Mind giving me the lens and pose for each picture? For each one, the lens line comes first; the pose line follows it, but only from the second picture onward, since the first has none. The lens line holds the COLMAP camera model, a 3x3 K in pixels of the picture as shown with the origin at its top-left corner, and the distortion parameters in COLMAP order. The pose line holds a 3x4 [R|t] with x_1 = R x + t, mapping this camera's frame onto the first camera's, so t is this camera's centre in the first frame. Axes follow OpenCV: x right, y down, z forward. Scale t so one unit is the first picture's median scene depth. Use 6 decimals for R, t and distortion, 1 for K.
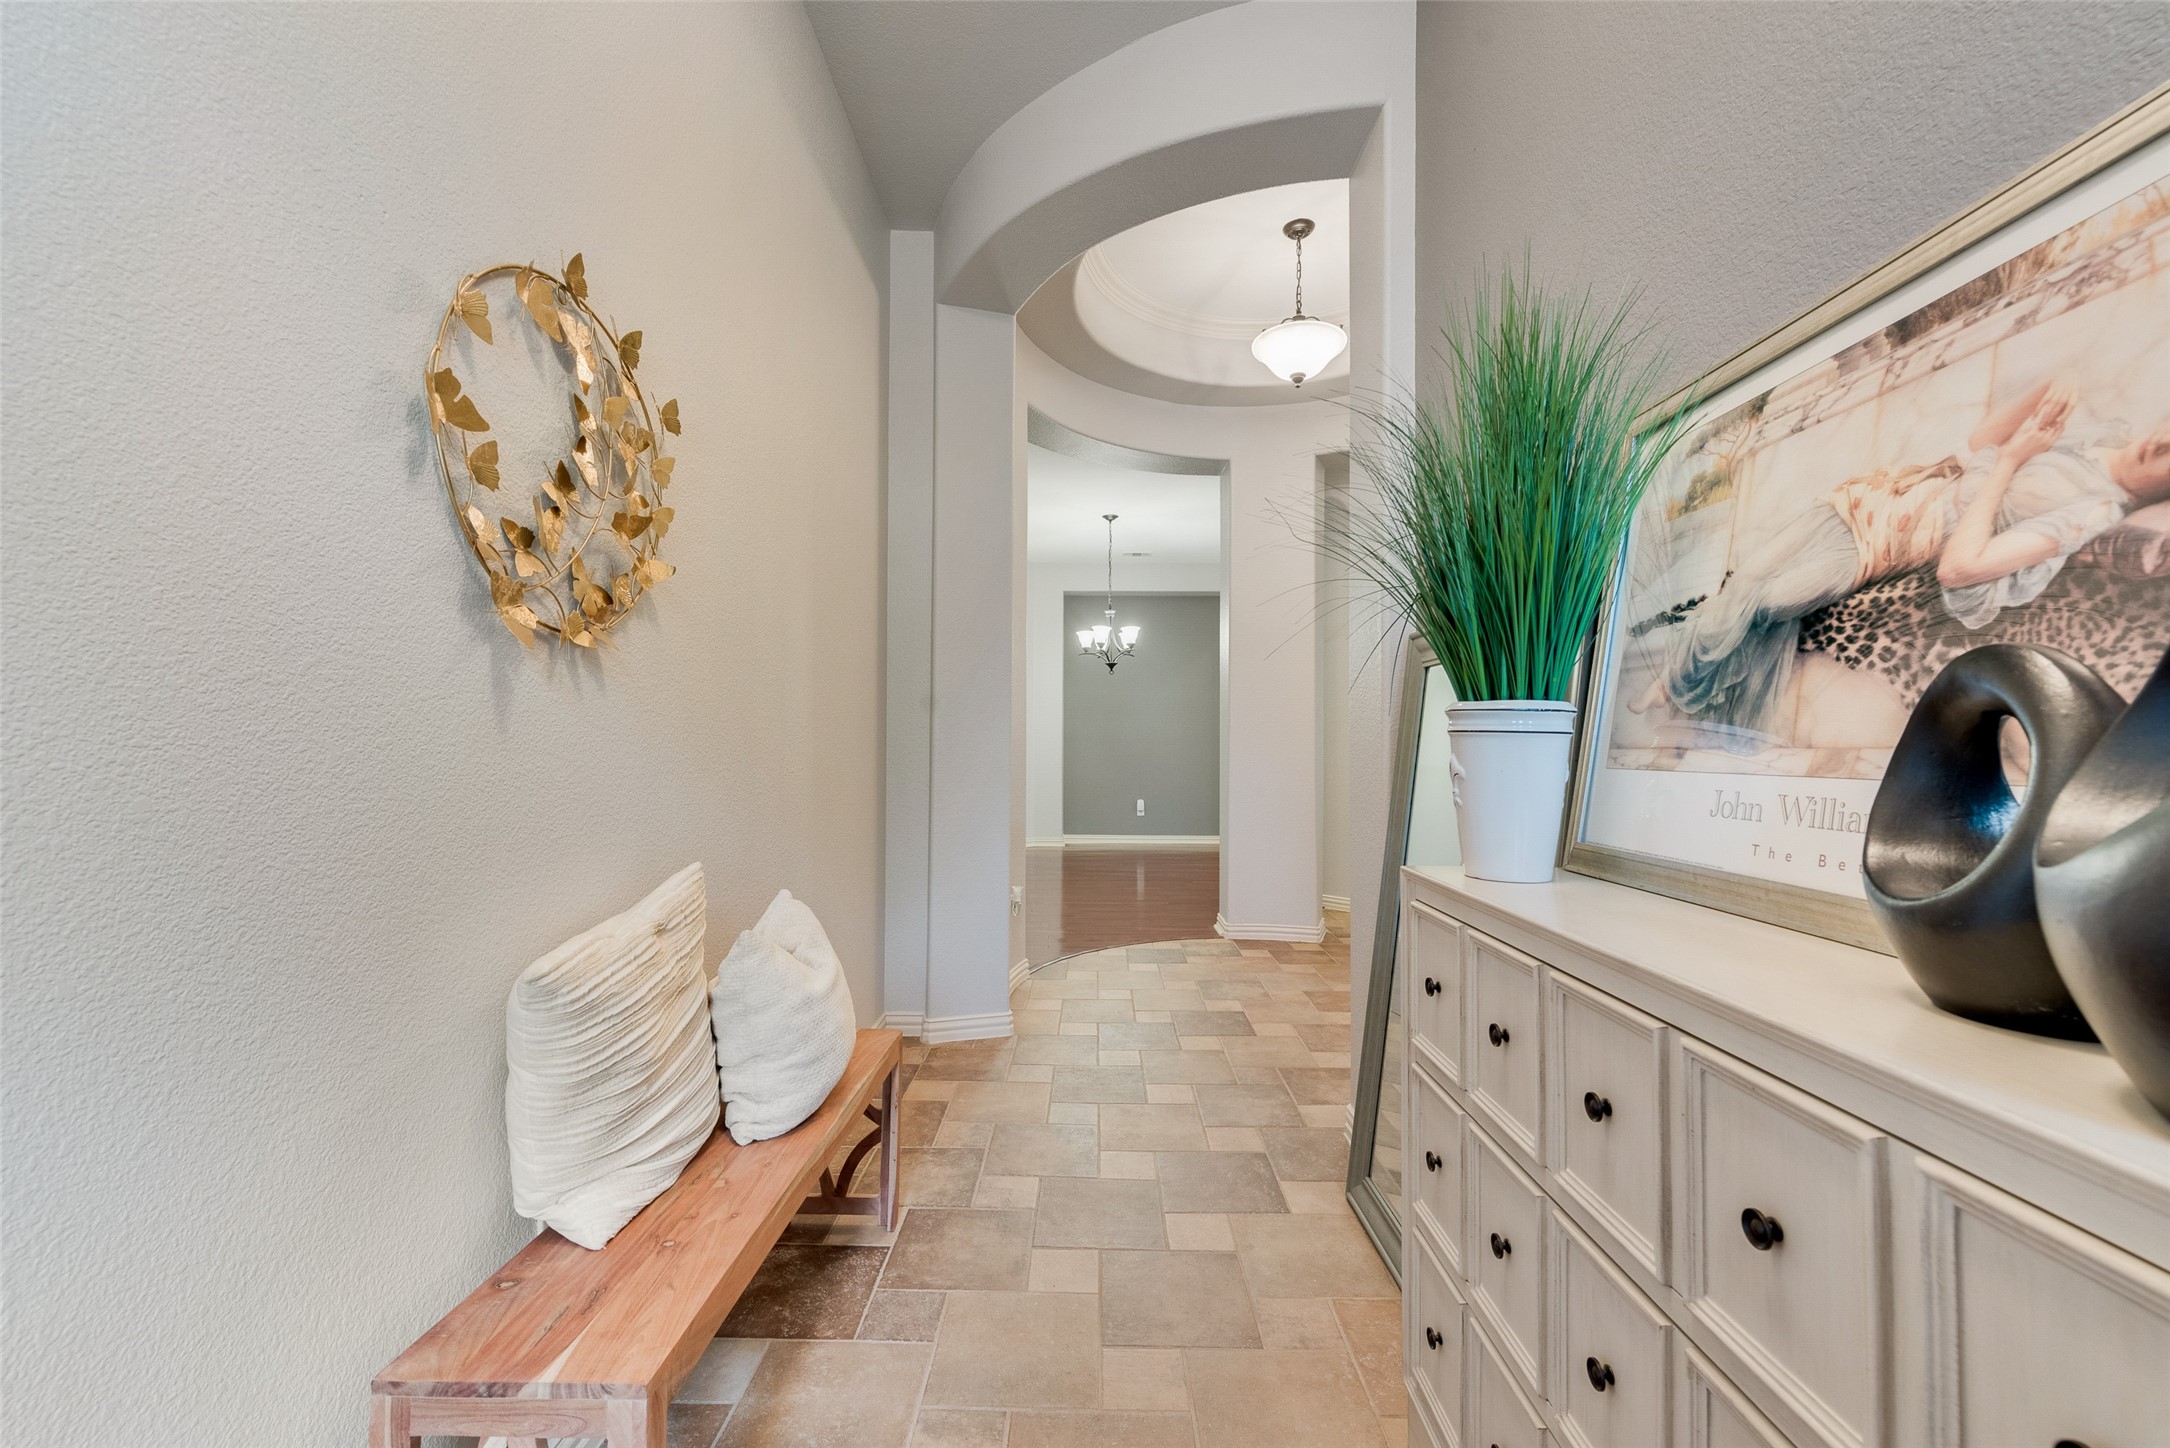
lens RADIAL K [[897.6, 0, 1083.4], [0, 897.6, 725.7], [0, 0, 1]] dist [0.004810, -0.000673]
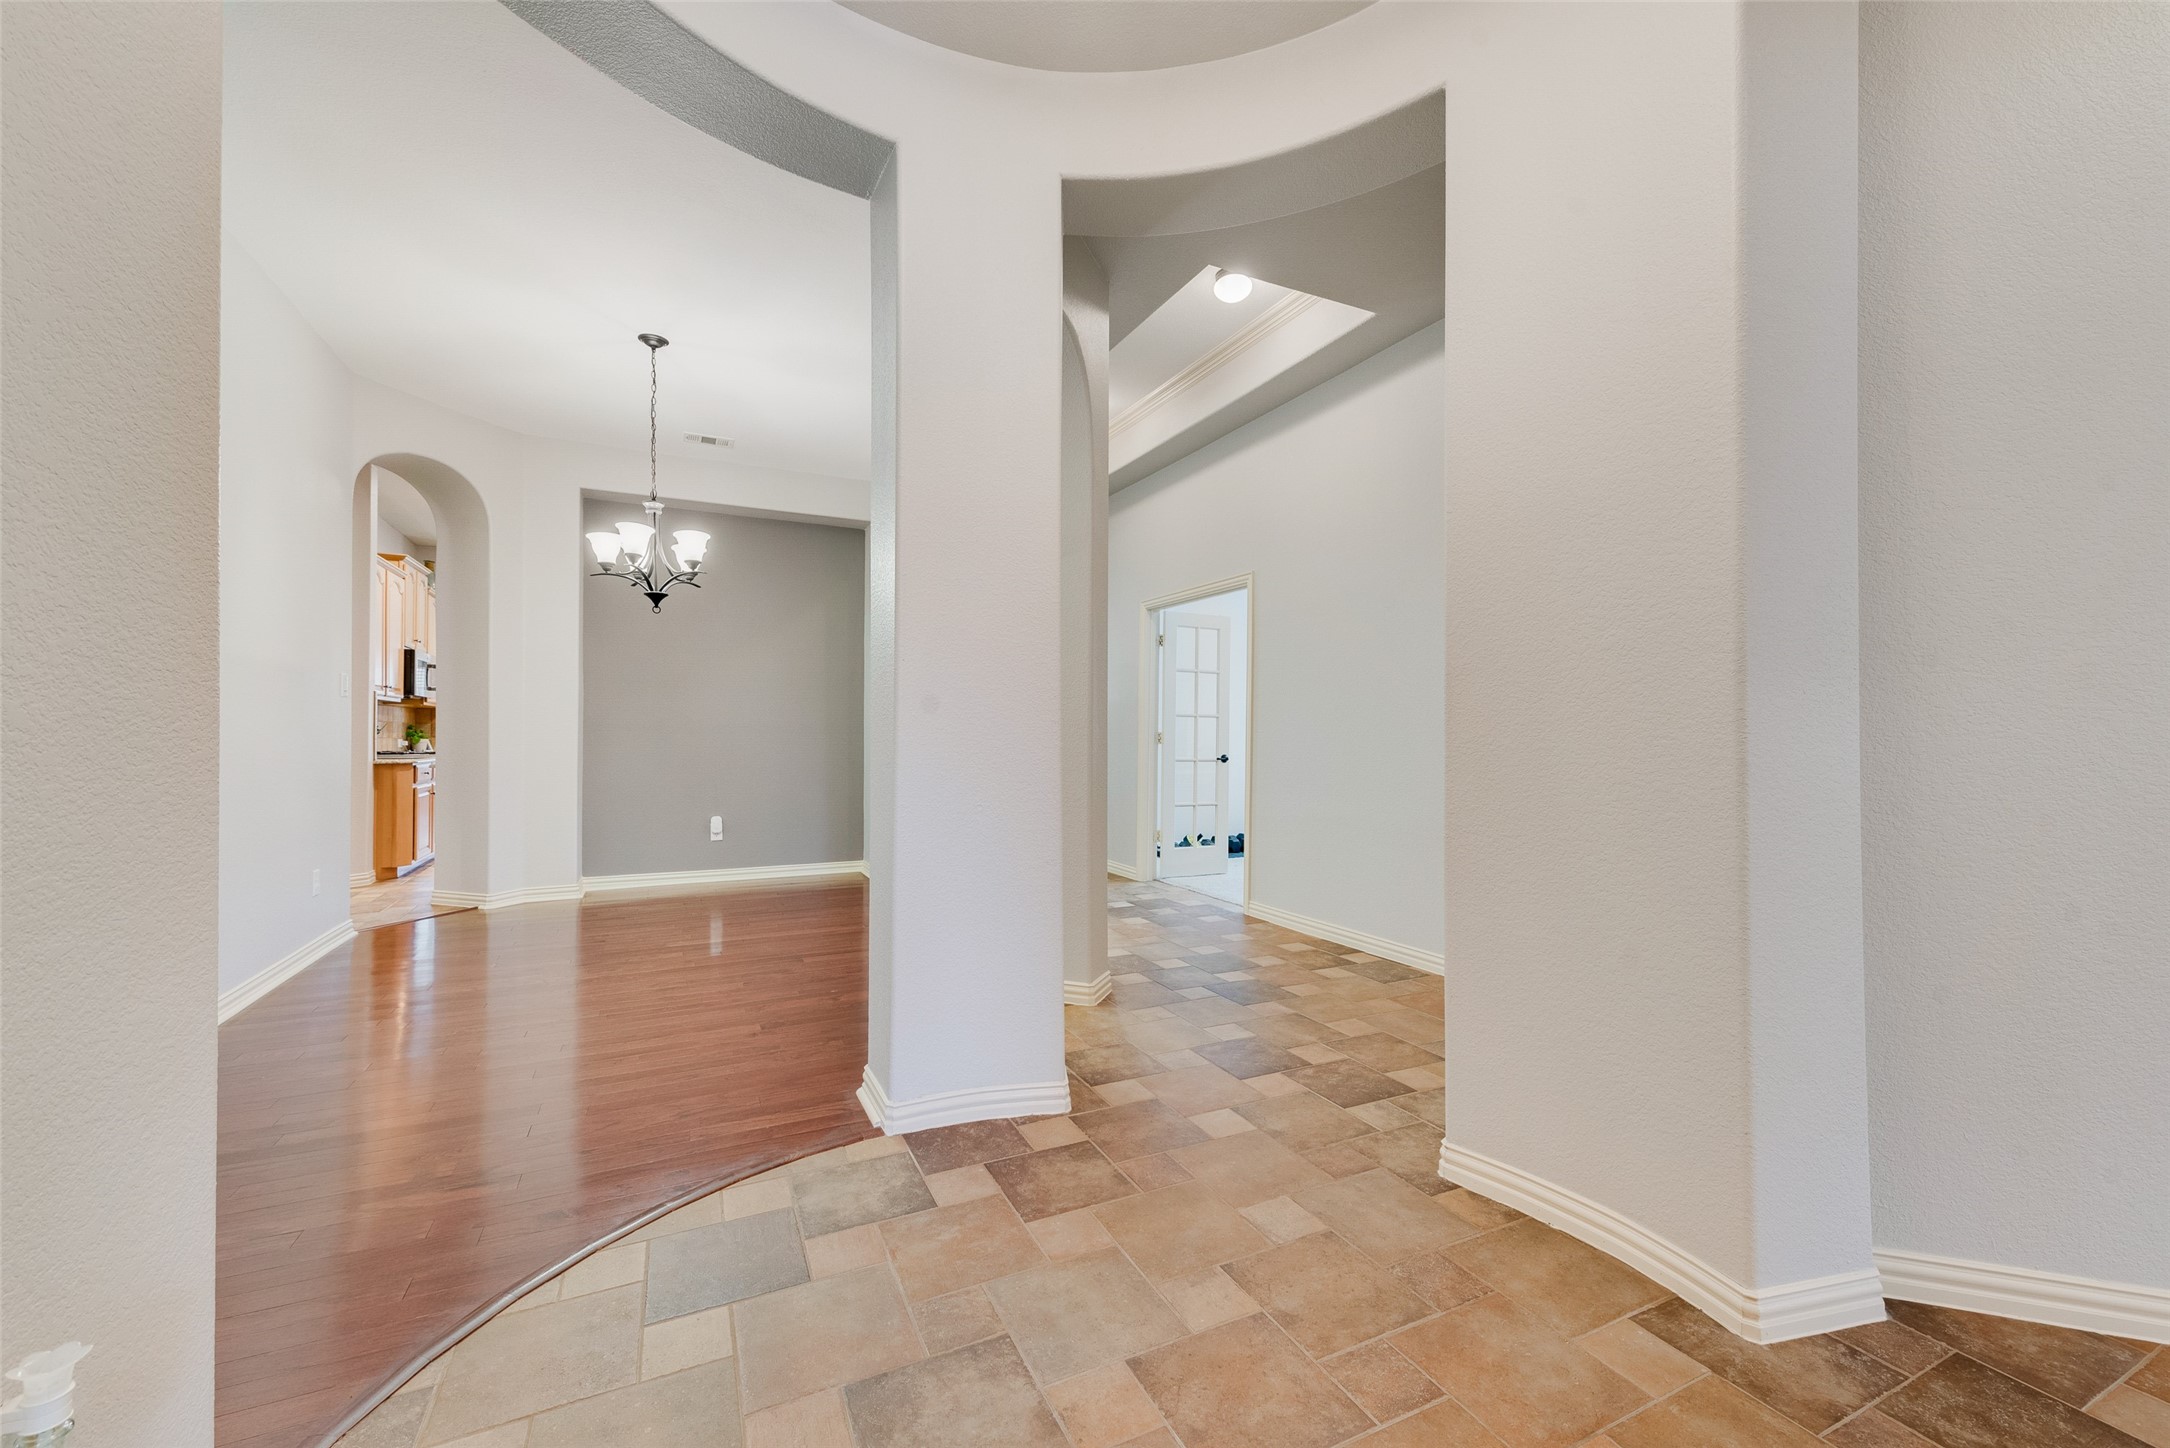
lens RADIAL K [[897.6, 0, 1095.5], [0, 897.6, 724.3], [0, 0, 1]] dist [0.004810, -0.000673]
pose [[0.898963, 0.000874, 0.438023, 0.032369], [-0.005665, 0.999938, 0.009631, 0.007852], [-0.437988, -0.011140, 0.898912, 0.353874]]
